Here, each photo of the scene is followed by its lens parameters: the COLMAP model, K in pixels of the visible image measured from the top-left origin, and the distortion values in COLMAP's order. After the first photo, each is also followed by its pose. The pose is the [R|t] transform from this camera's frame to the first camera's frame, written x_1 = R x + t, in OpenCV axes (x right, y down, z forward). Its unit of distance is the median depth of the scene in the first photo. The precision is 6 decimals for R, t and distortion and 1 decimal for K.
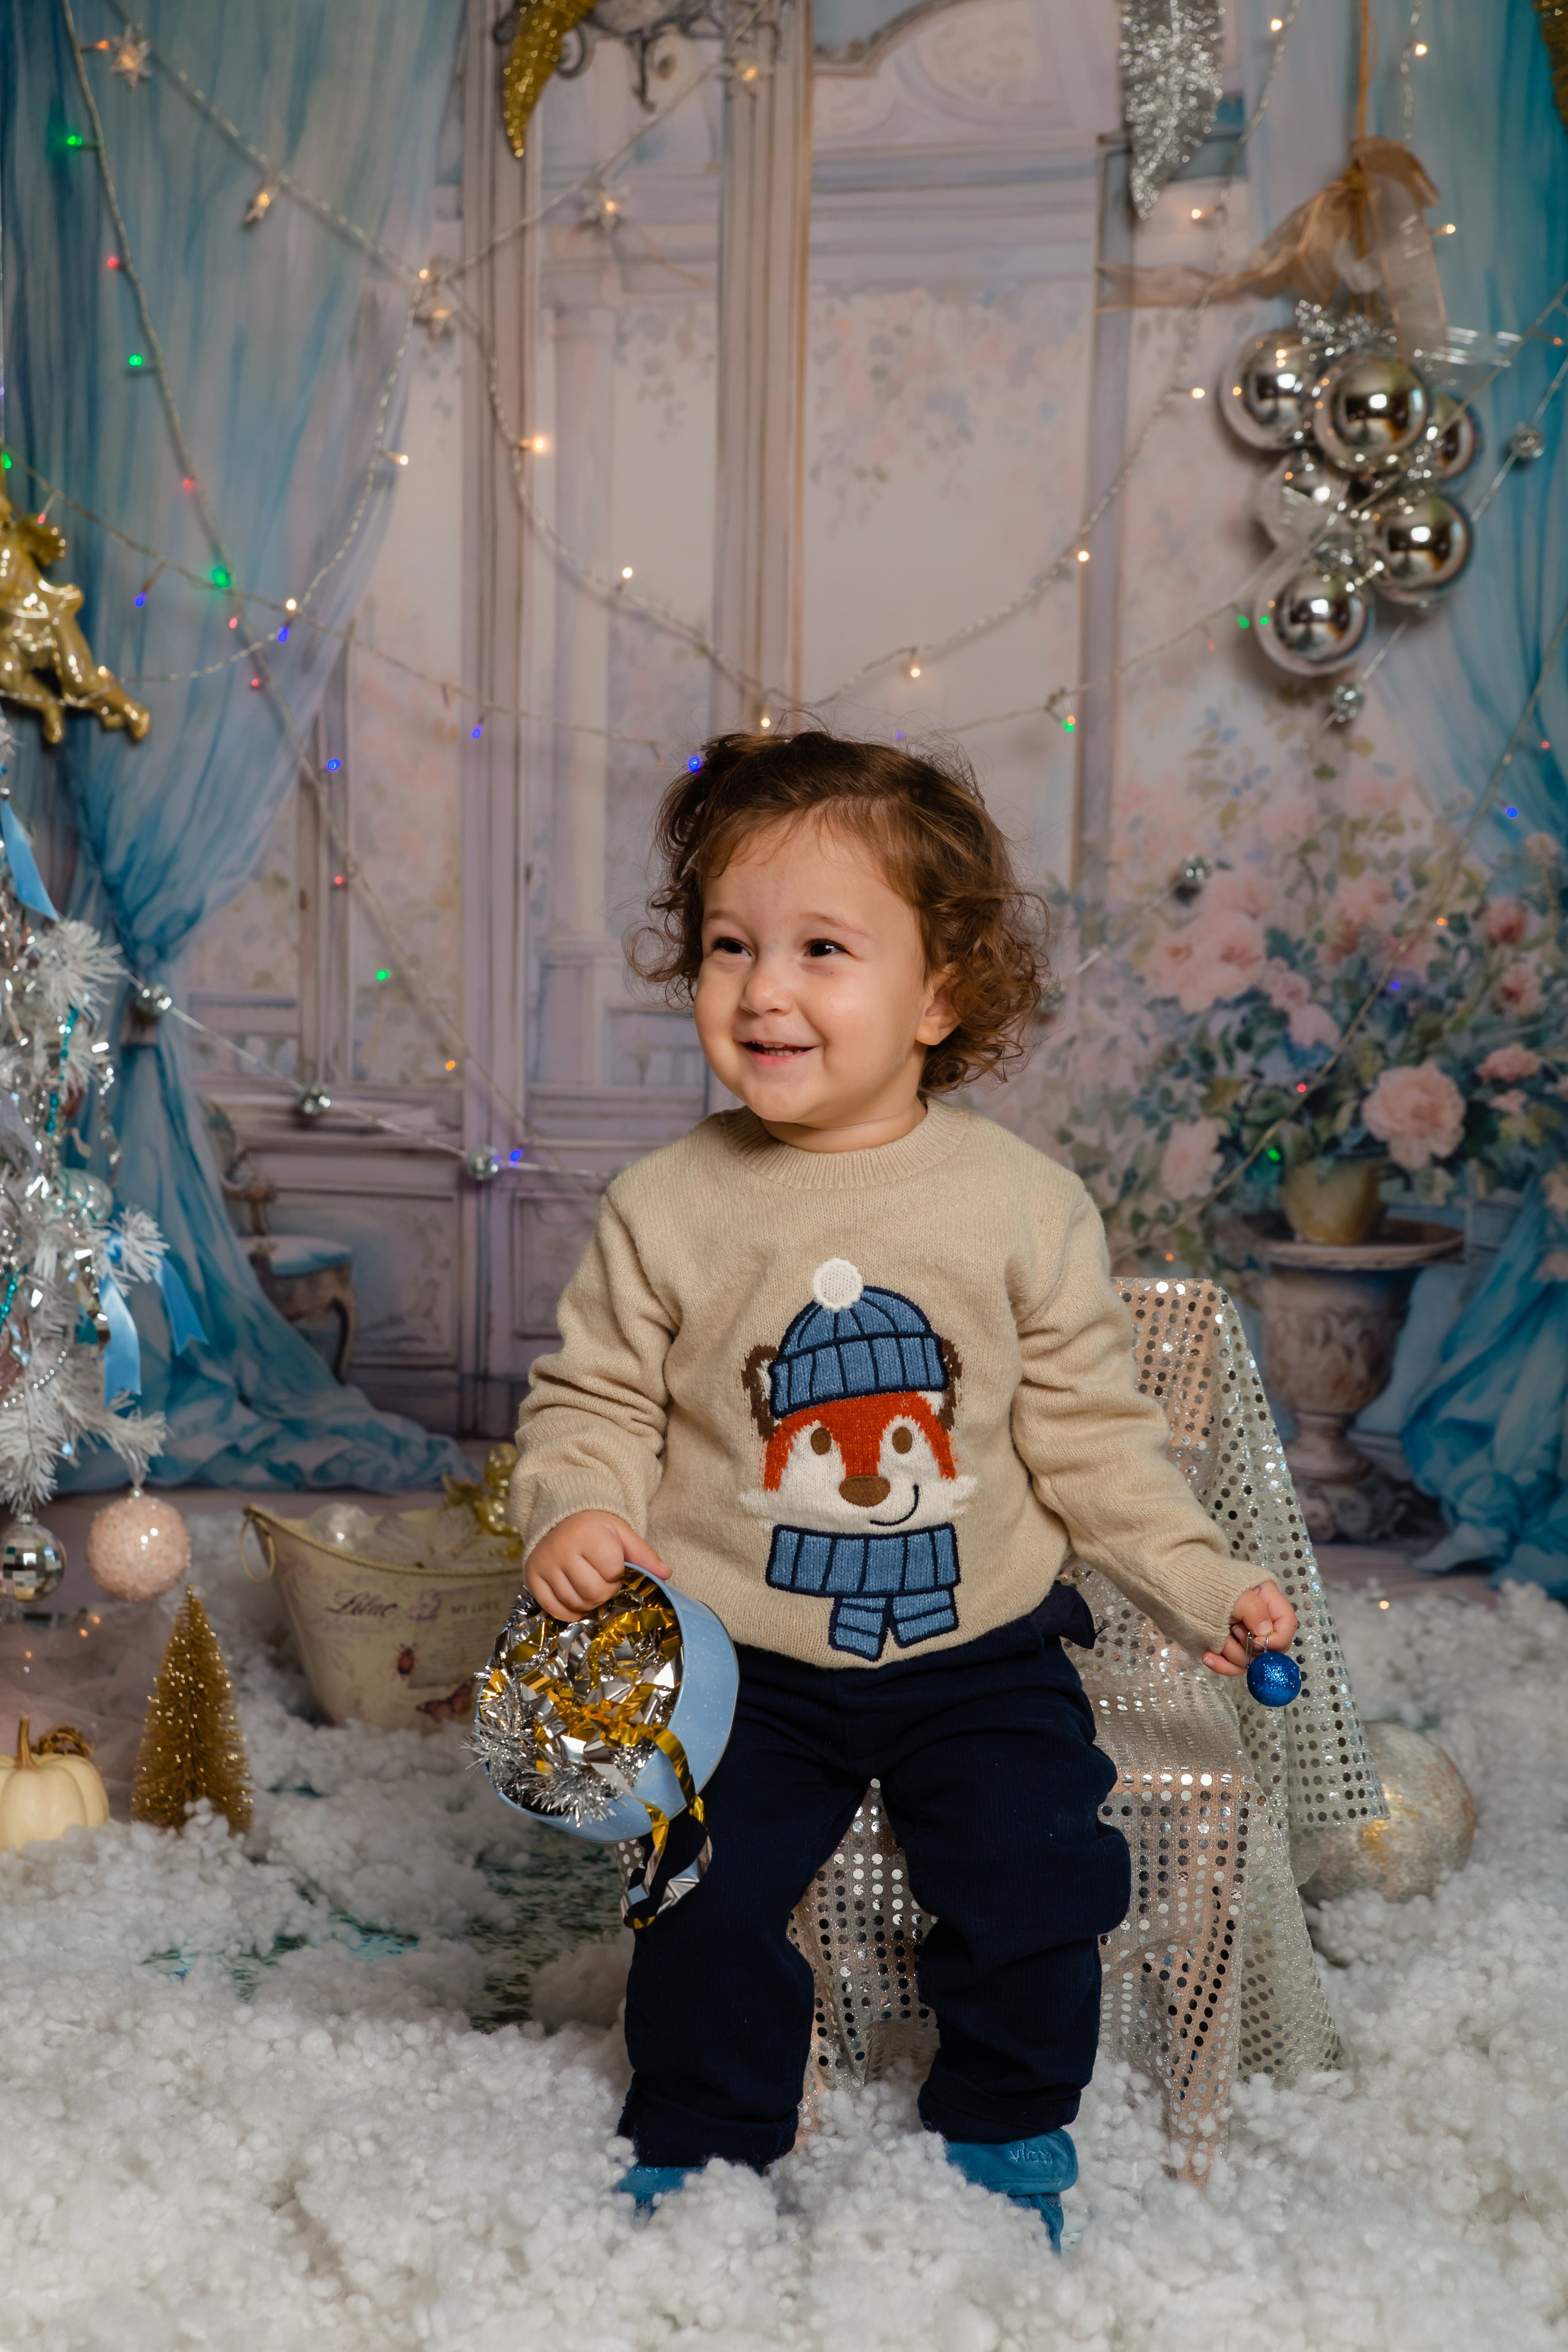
lens RADIAL K [[3521.4, 0, 738.9], [0, 3521.4, 1181.2], [0, 0, 1]] dist [0.000253, -0.027587]
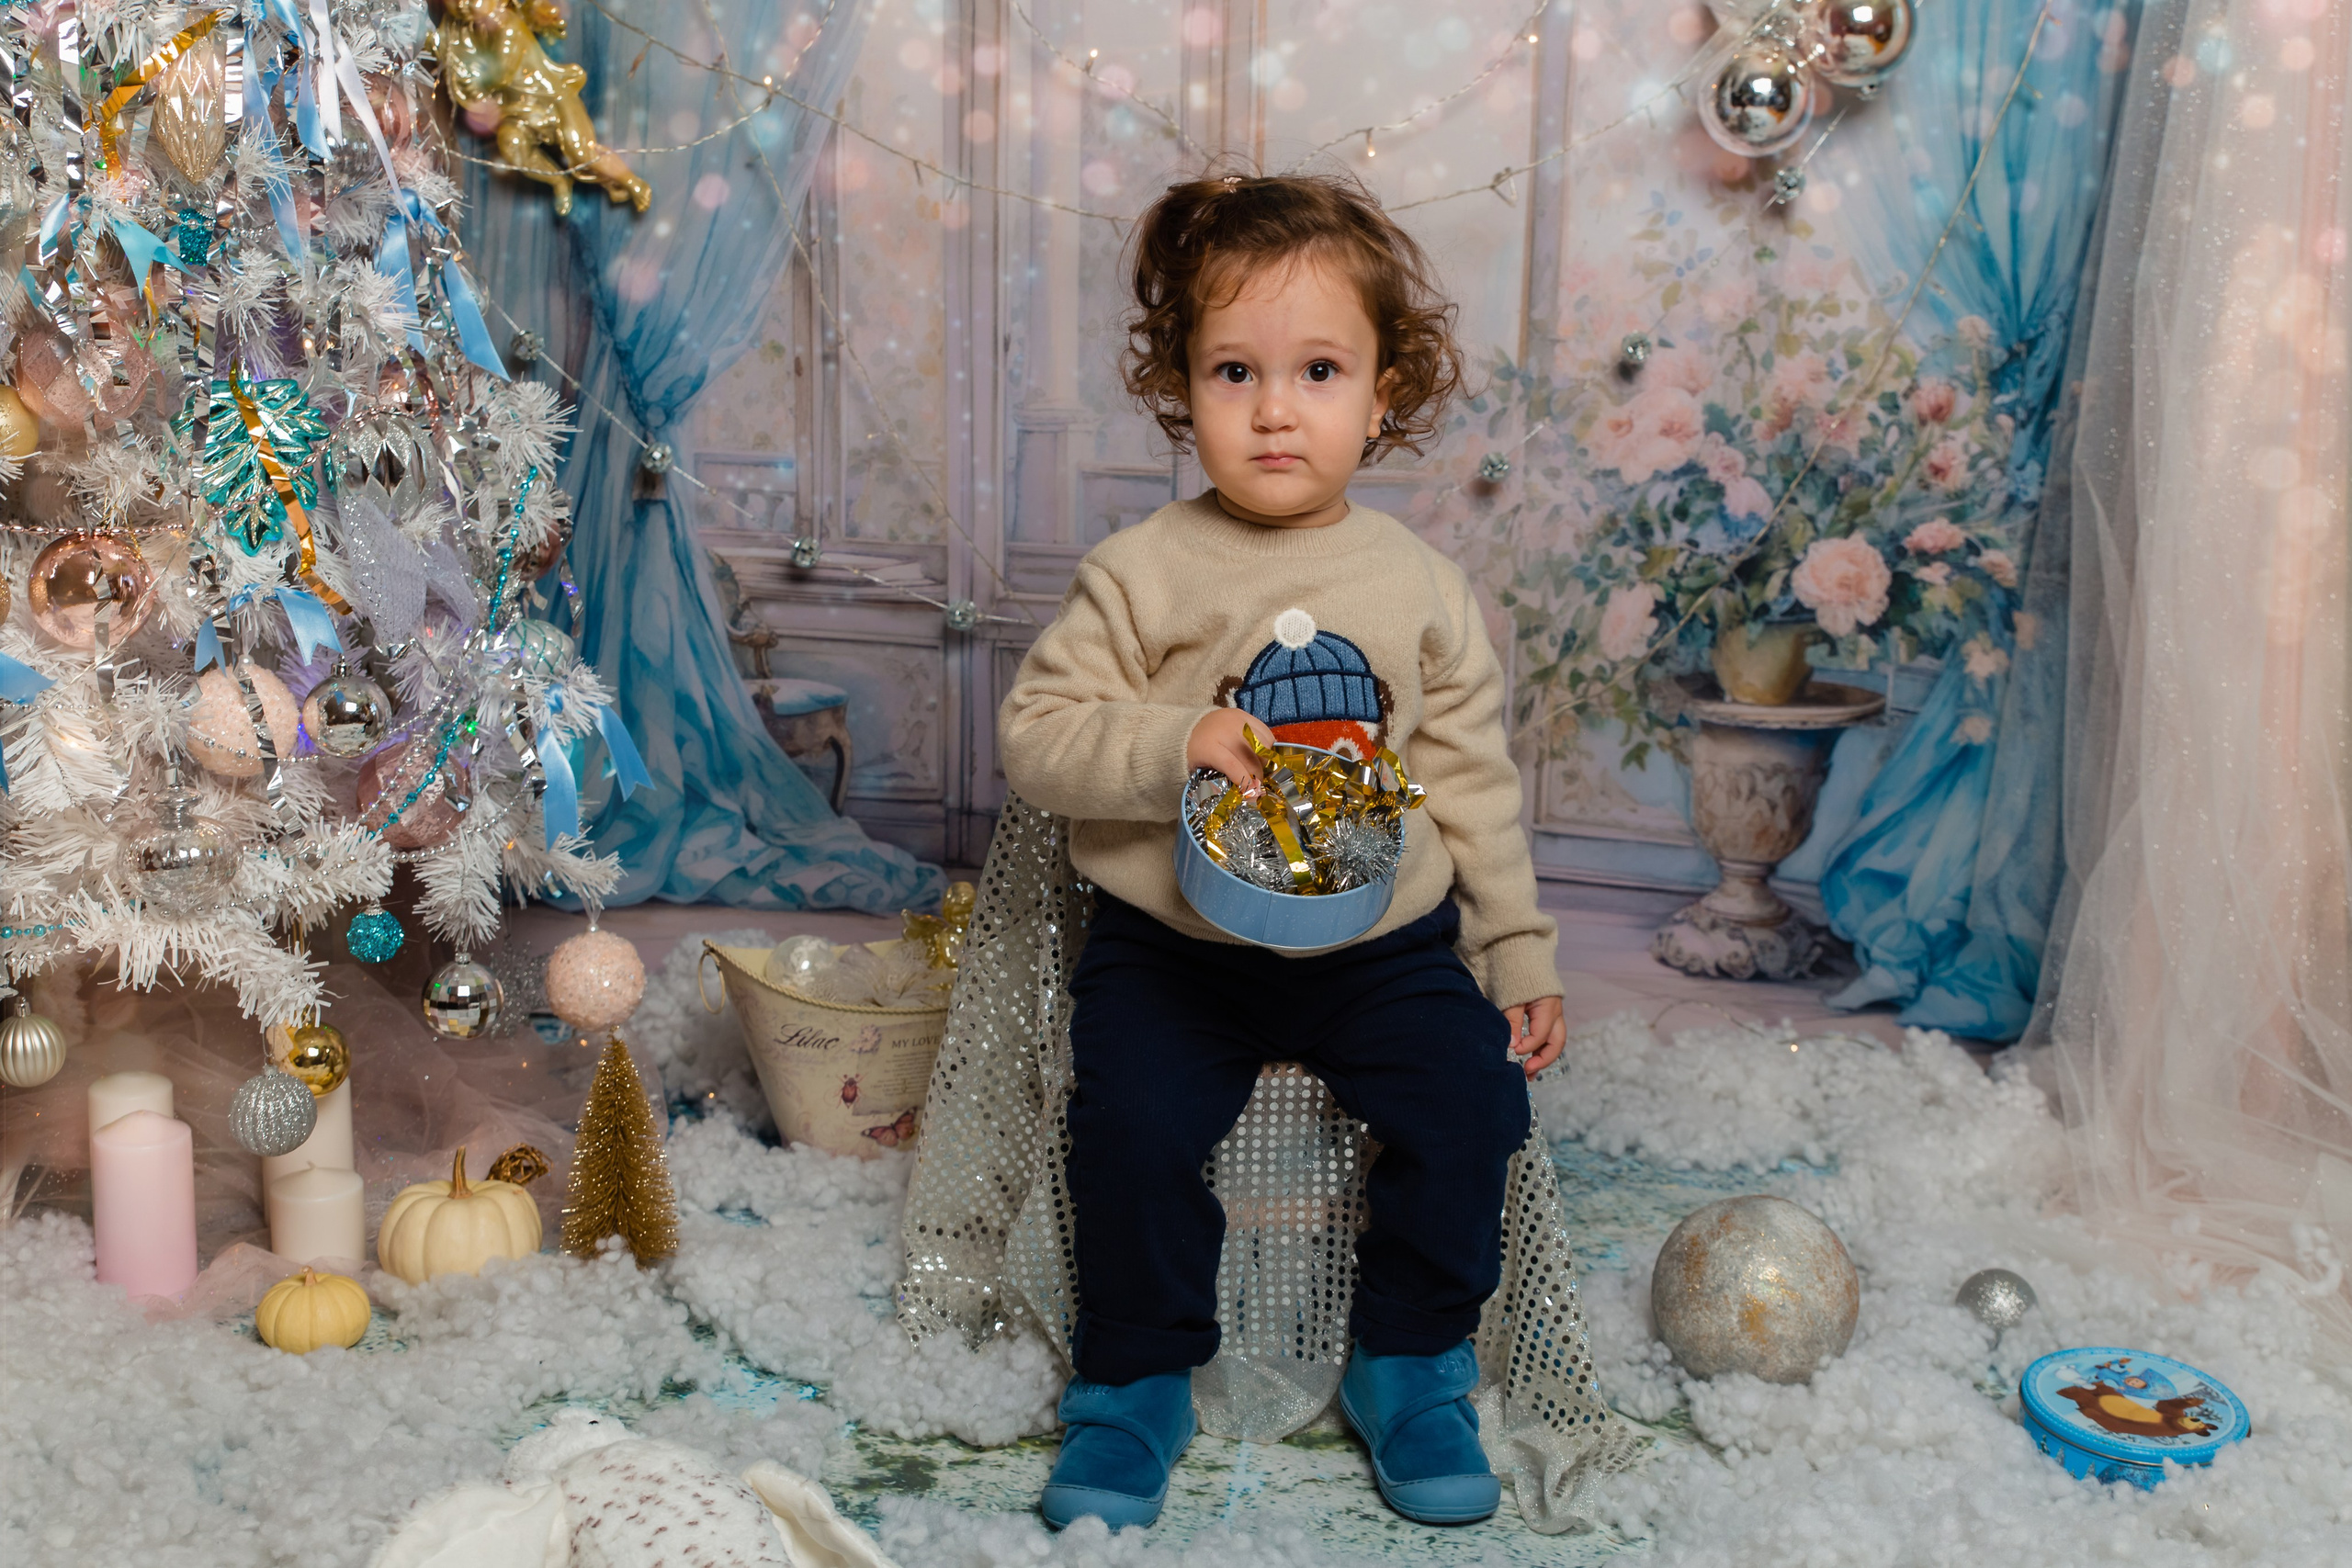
lens RADIAL K [[2601.3, 0, 1216.8], [0, 2601.3, 797.3], [0, 0, 1]] dist [-0.008847, -0.006188]
pose [[0.997854, 0.021542, -0.061840, 0.054643], [-0.016812, 0.996965, 0.076013, -0.011267], [0.063290, -0.074810, 0.995187, 0.207697]]
